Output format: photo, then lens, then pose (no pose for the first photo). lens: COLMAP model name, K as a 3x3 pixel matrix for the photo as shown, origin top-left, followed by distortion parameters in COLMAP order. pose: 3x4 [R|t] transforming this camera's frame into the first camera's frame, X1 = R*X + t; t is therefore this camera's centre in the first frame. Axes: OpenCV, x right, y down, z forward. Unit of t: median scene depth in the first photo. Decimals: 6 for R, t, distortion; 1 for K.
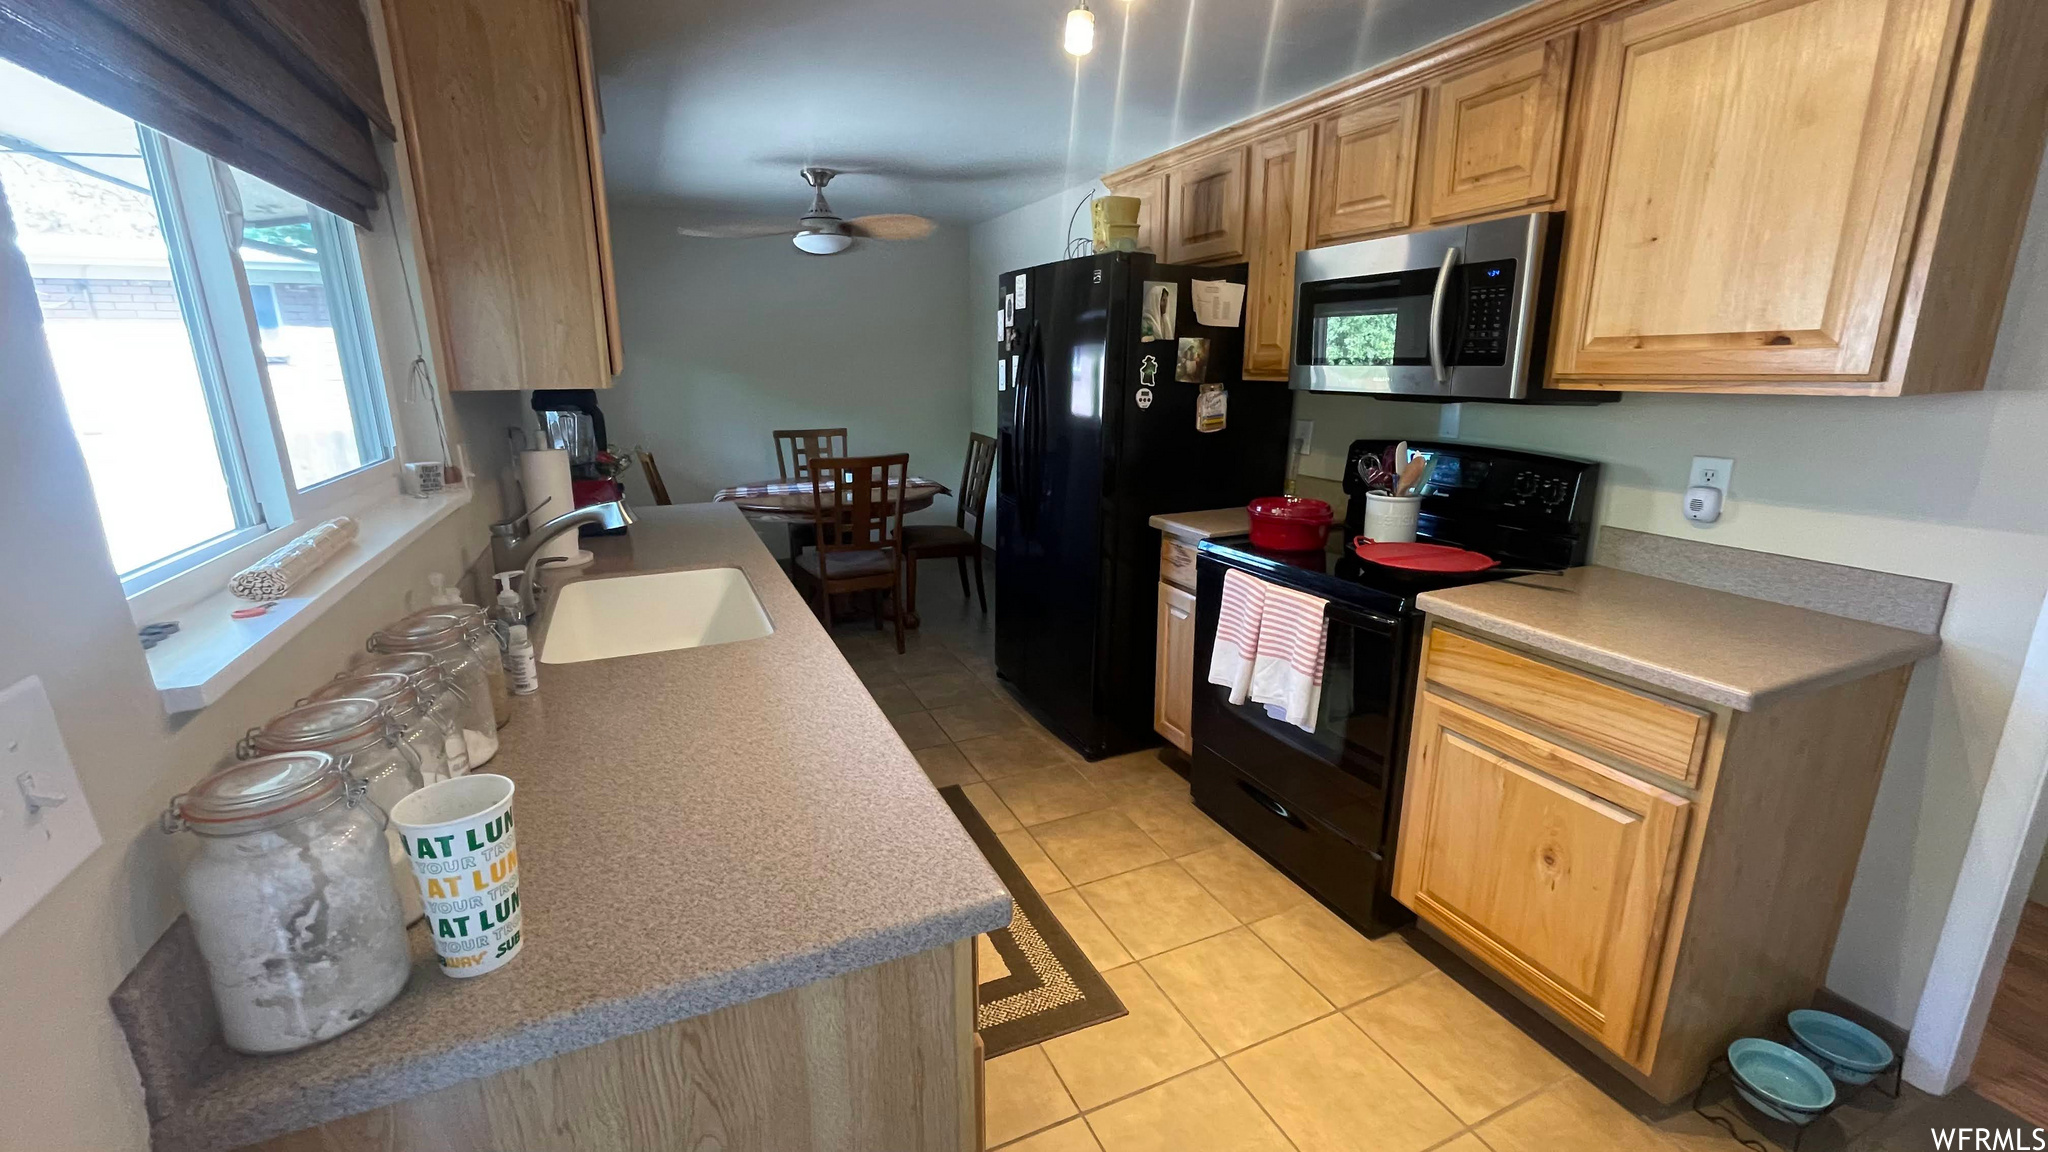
lens RADIAL K [[839.9, 0, 1031.9], [0, 839.9, 586.2], [0, 0, 1]] dist [-0.003256, -0.000075]
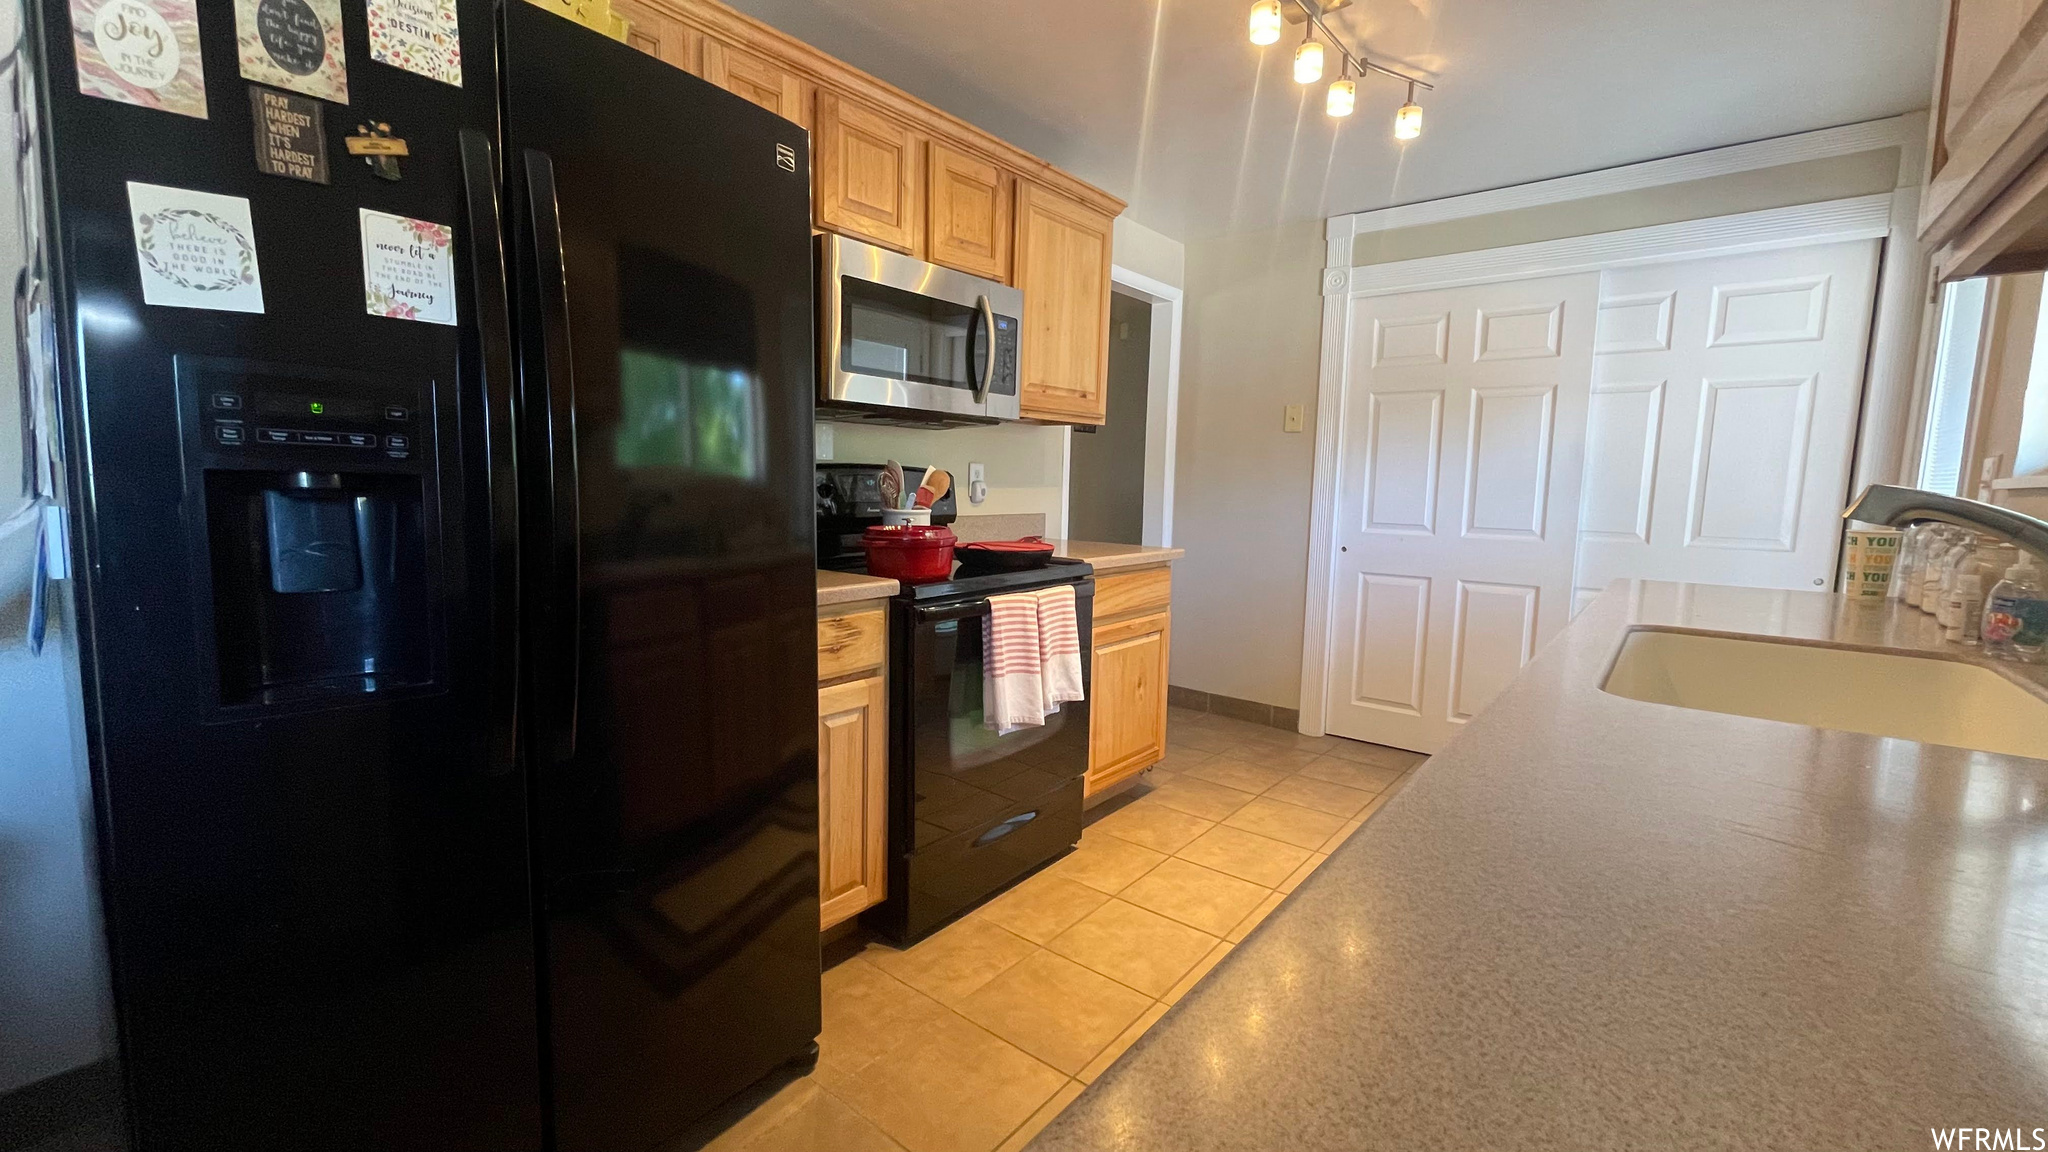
lens RADIAL K [[839.9, 0, 1029.5], [0, 839.9, 564.3], [0, 0, 1]] dist [-0.003256, -0.000075]
pose [[-0.454567, -0.097857, 0.885321, -0.604464], [0.206496, 0.955290, 0.211616, -0.248716], [-0.866446, 0.279009, -0.414036, 1.429009]]
